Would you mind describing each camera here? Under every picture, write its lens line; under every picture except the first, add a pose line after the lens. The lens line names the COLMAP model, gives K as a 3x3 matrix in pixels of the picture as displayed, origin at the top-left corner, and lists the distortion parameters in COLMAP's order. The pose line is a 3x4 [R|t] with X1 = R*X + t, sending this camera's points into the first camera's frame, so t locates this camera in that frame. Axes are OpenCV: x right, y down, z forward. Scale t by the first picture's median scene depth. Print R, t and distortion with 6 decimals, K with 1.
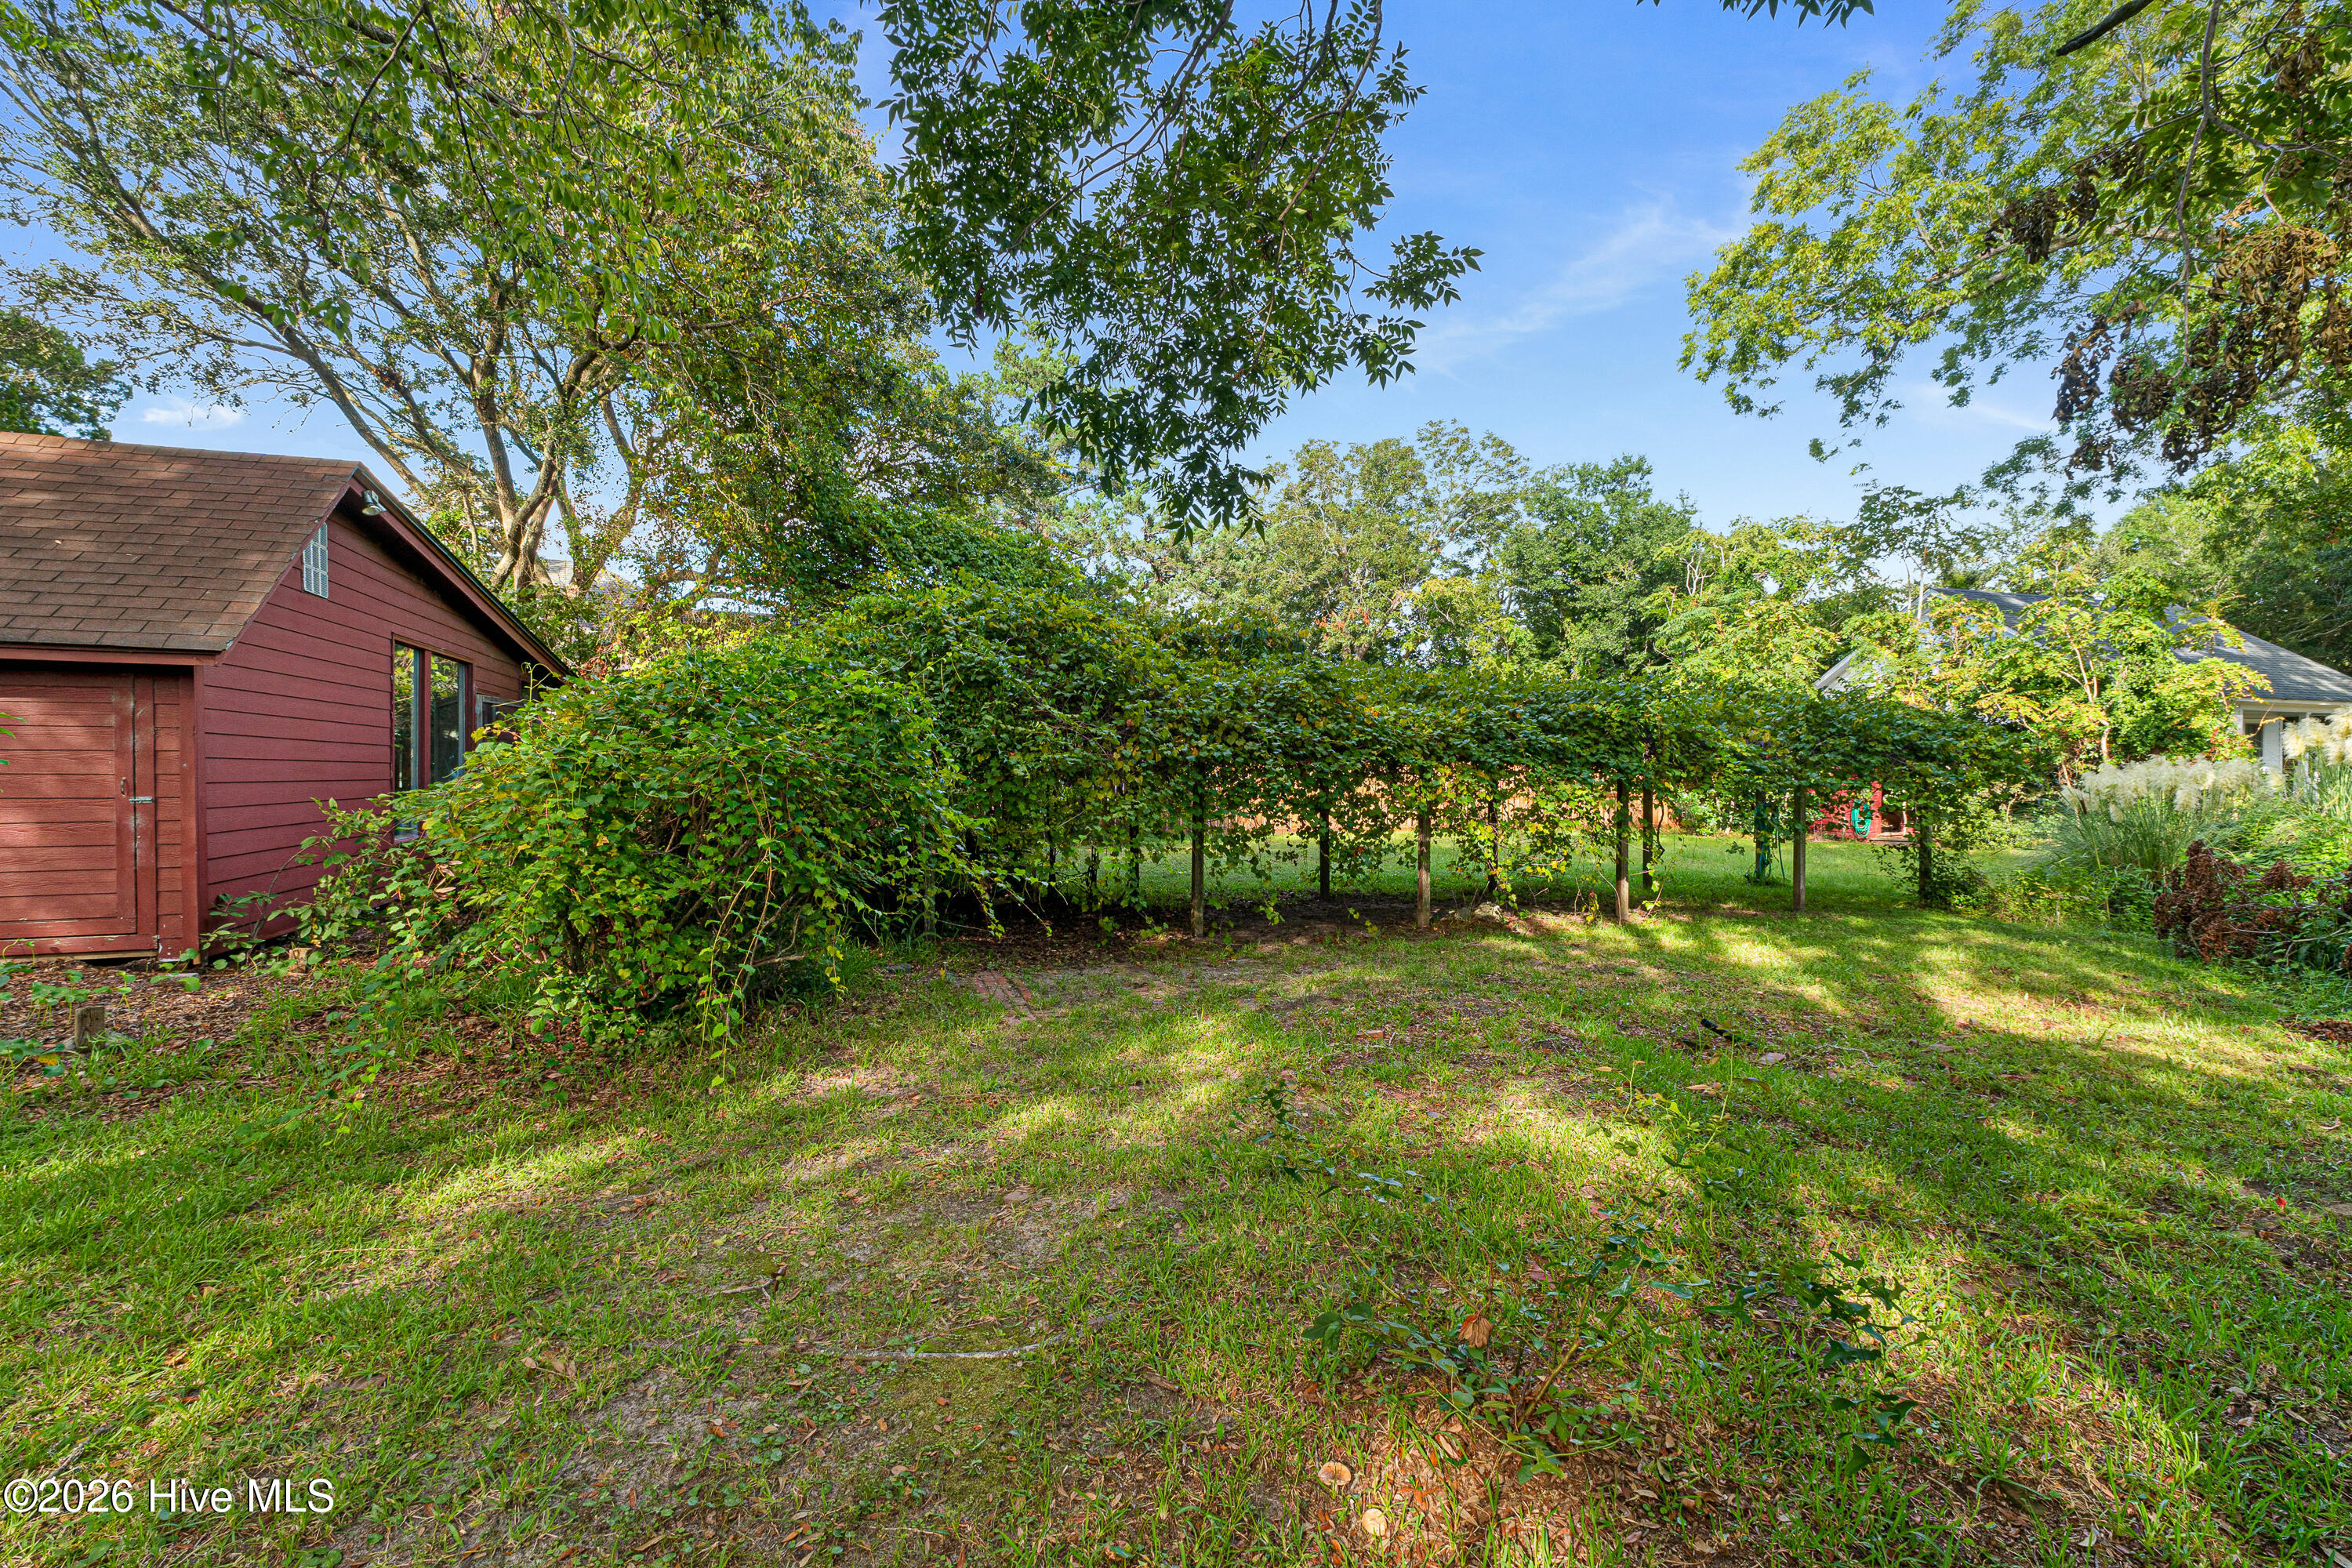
lens RADIAL K [[975.4, 0, 1179.5], [0, 975.4, 774.4], [0, 0, 1]] dist [-0.000486, -0.000498]
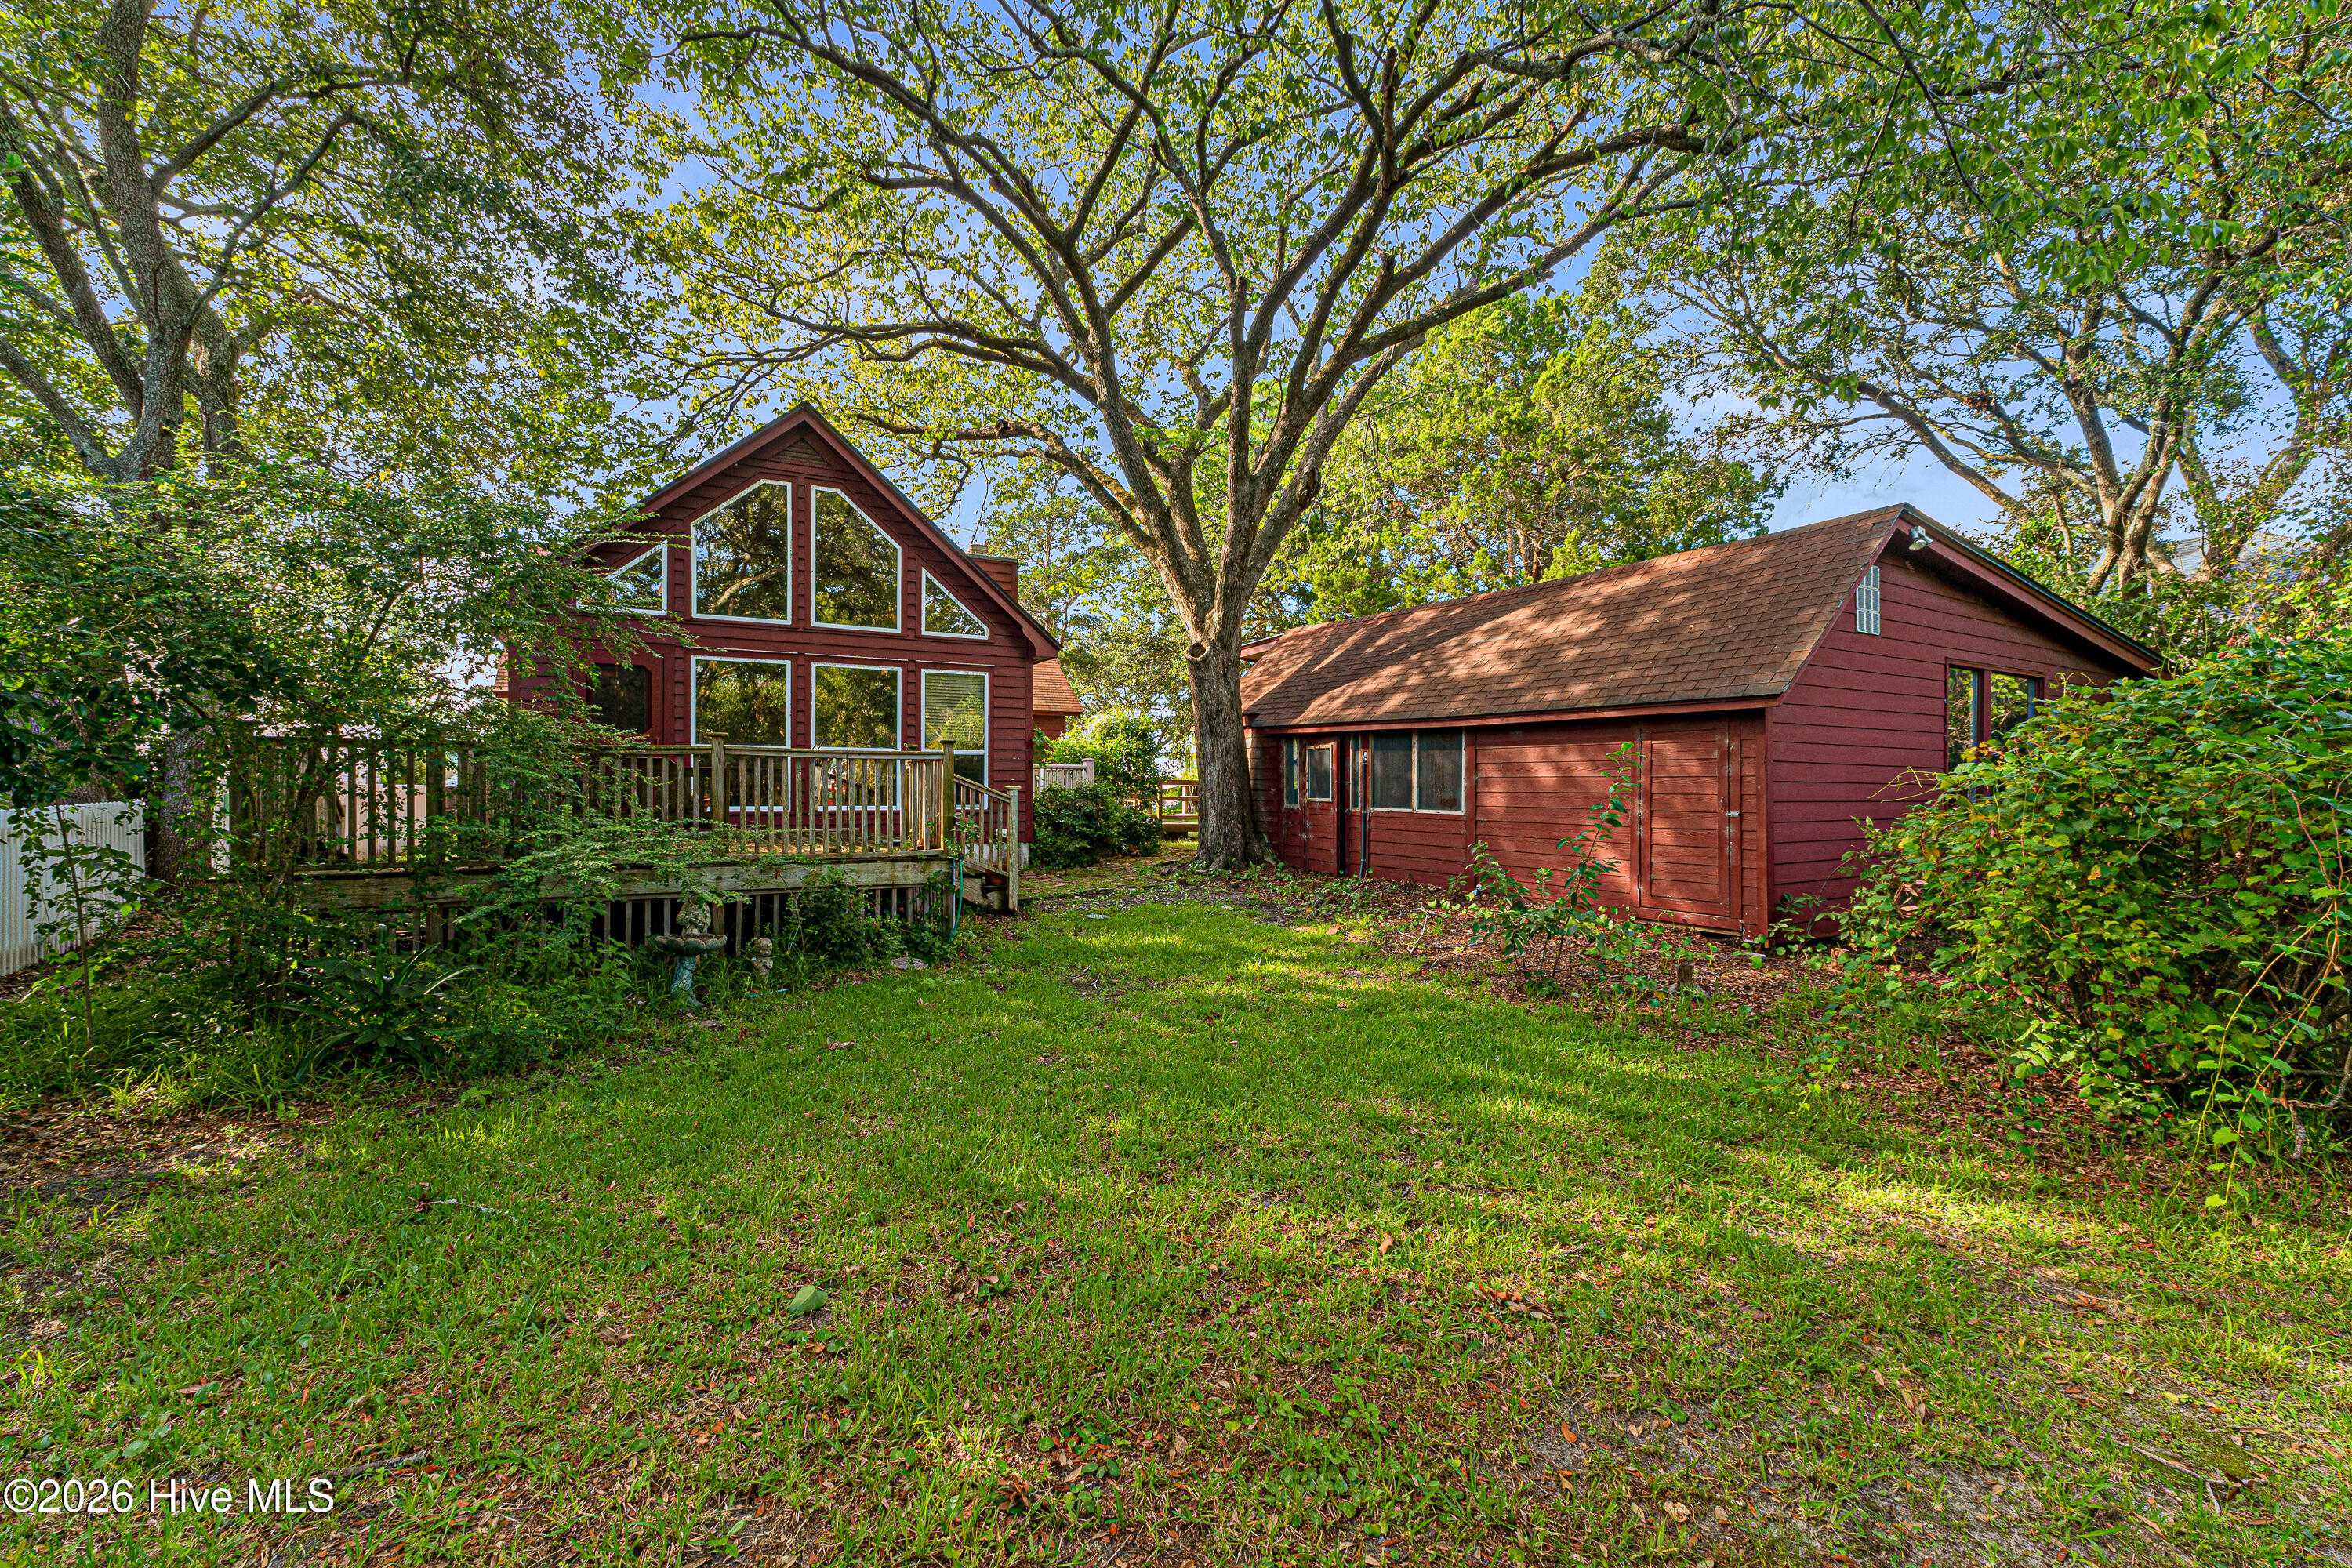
lens RADIAL K [[975.4, 0, 1179.5], [0, 975.4, 774.4], [0, 0, 1]] dist [-0.000486, -0.000498]
pose [[0.180185, -0.016312, -0.983497, 0.082141], [-0.006004, 0.999826, -0.017683, 0.000395], [0.983614, 0.009091, 0.180056, 0.039853]]
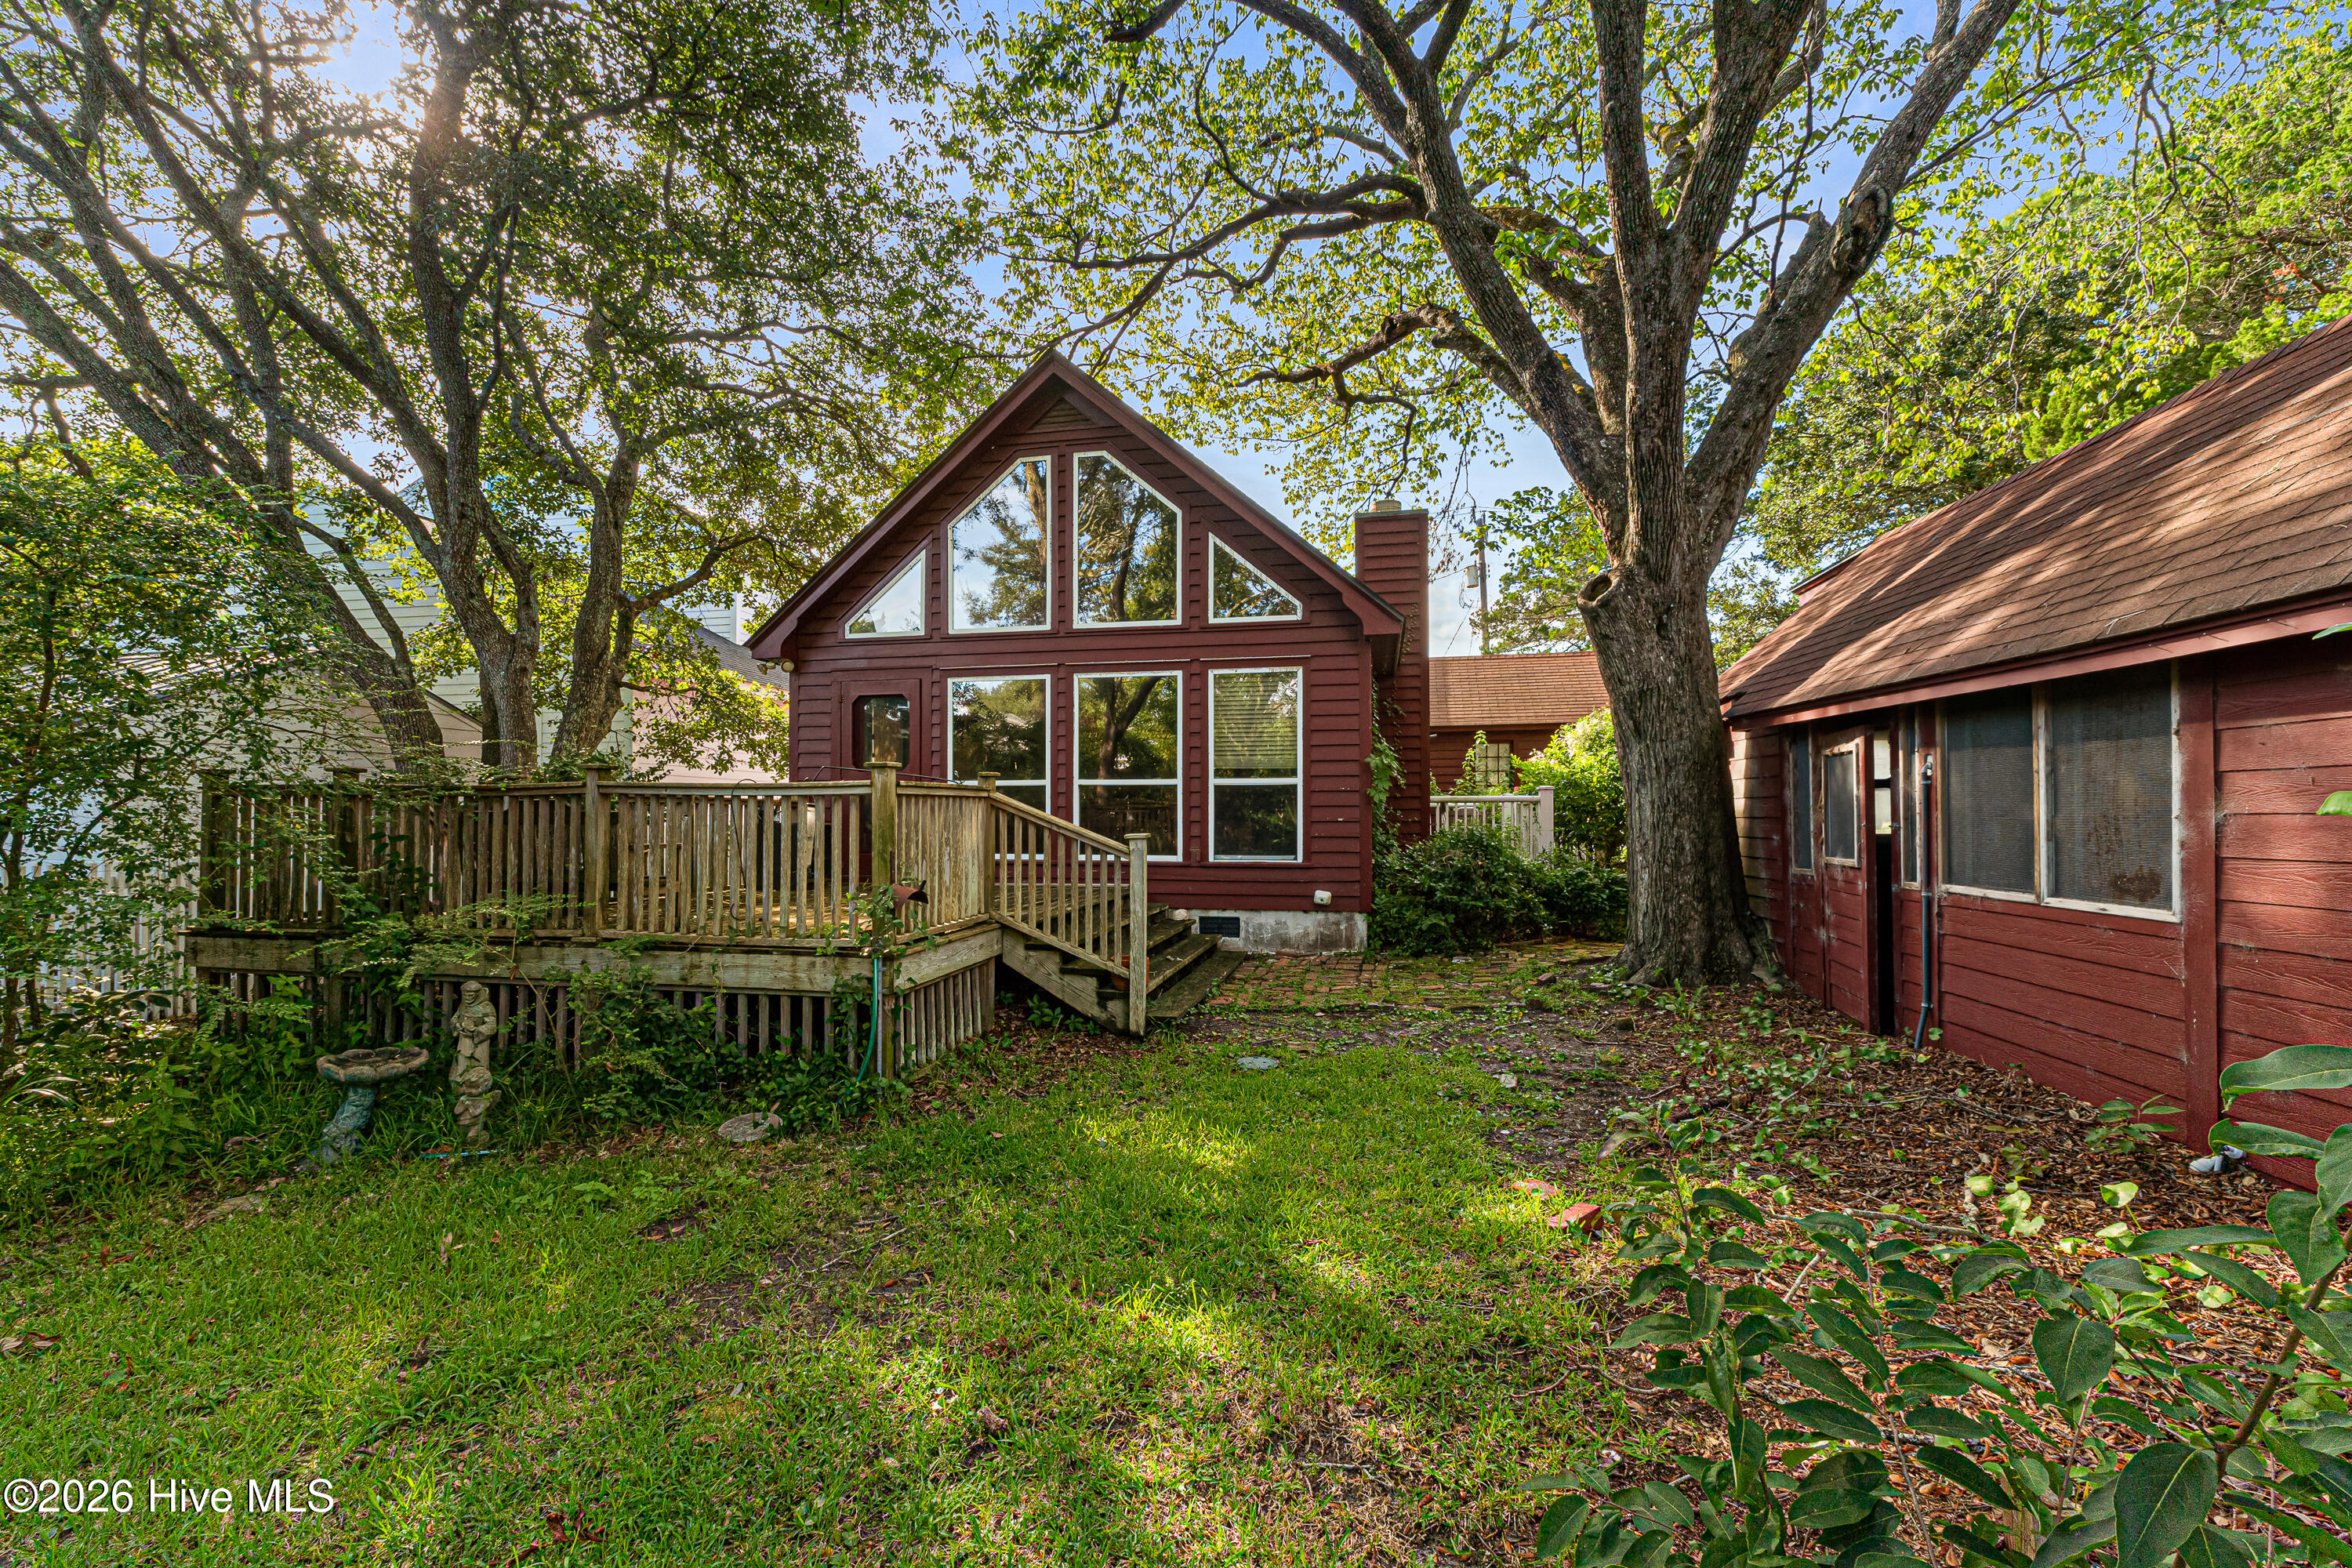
lens RADIAL K [[998.4, 0, 1173.6], [0, 998.4, 805.1], [0, 0, 1]] dist [-0.001581, 0.000216]
pose [[-0.490552, -0.020135, -0.871179, -1.235495], [-0.007043, 0.999792, -0.019142, -0.028586], [0.871384, -0.003255, -0.490592, 1.000350]]
